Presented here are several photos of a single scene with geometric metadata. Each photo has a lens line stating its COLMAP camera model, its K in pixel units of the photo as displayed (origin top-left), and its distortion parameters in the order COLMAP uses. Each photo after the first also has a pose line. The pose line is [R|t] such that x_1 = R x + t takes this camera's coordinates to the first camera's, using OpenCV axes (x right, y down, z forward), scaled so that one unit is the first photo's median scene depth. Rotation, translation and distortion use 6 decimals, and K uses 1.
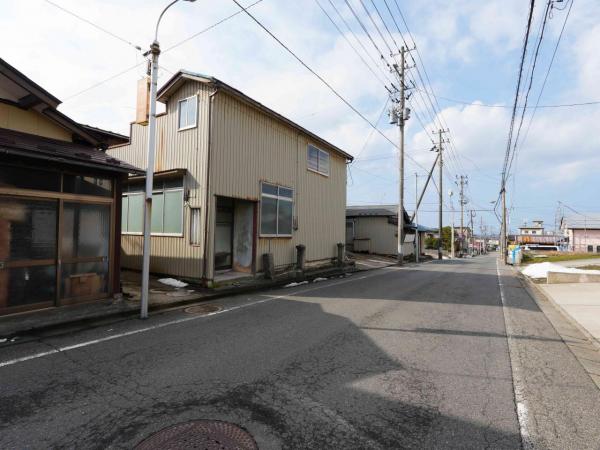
lens RADIAL K [[309.3, 0, 301.9], [0, 309.3, 224.2], [0, 0, 1]] dist [-0.002312, 0.001320]
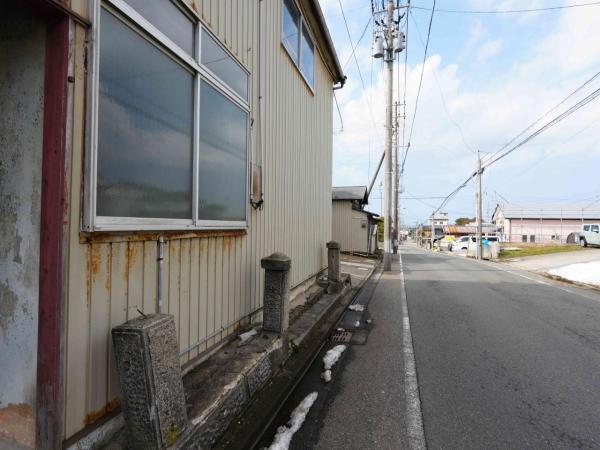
lens RADIAL K [[309.3, 0, 301.9], [0, 309.3, 224.2], [0, 0, 1]] dist [-0.002312, 0.001320]
pose [[0.967905, -0.004058, 0.251284, -0.064632], [-0.002672, 0.999647, 0.026437, 0.032574], [-0.251303, -0.026260, 0.967552, 0.802980]]
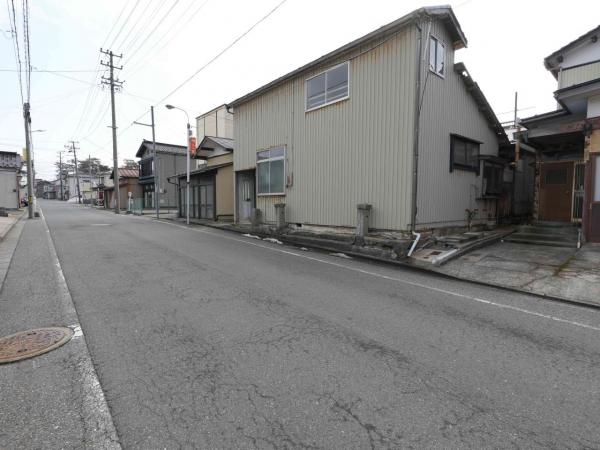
lens RADIAL K [[309.3, 0, 302.8], [0, 309.3, 222.9], [0, 0, 1]] dist [-0.002083, 0.000235]
pose [[-0.287182, 0.060058, -0.955991, 1.044749], [0.030196, 0.998104, 0.053633, 0.091217], [0.957400, -0.013465, -0.288451, 1.549923]]
